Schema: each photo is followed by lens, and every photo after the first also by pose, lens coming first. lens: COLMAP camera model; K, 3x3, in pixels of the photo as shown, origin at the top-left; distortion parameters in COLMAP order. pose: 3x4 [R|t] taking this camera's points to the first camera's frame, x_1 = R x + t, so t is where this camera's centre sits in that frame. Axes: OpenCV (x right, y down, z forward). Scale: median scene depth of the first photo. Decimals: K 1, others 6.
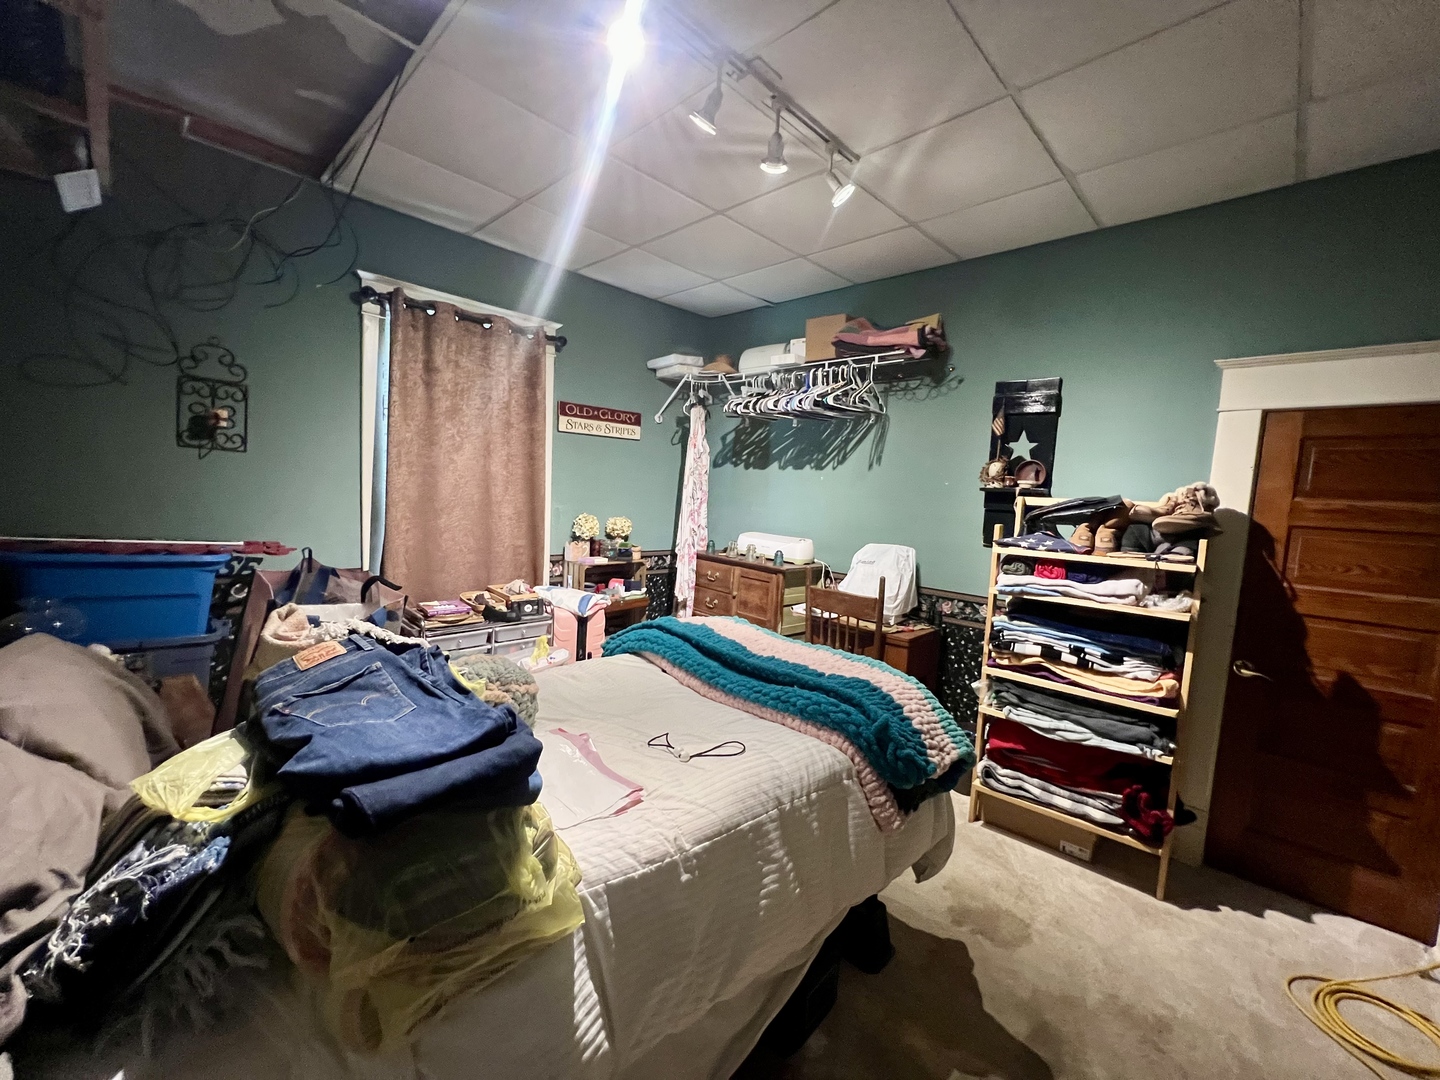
lens RADIAL K [[582.2, 0, 725.9], [0, 582.2, 538.6], [0, 0, 1]] dist [0.019105, 0.000225]
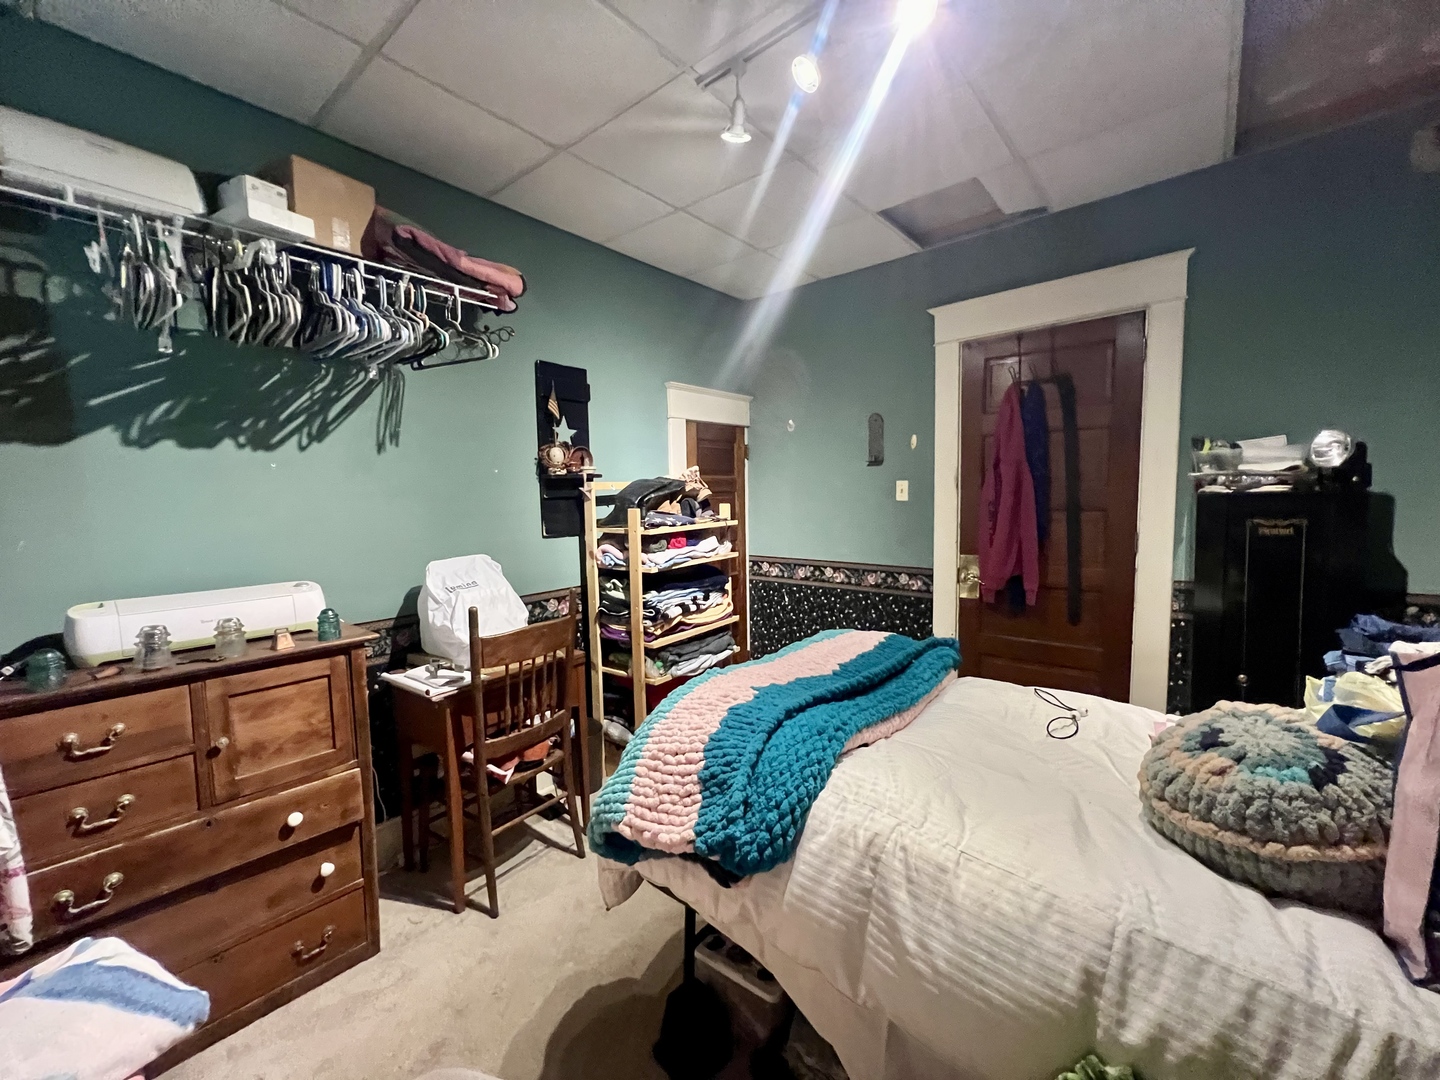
lens RADIAL K [[582.2, 0, 725.9], [0, 582.2, 538.6], [0, 0, 1]] dist [0.019105, 0.000225]
pose [[-0.071659, -0.139557, 0.987618, -0.612154], [0.102713, 0.983867, 0.146480, -0.113402], [-0.992126, 0.111938, -0.056169, 0.951462]]
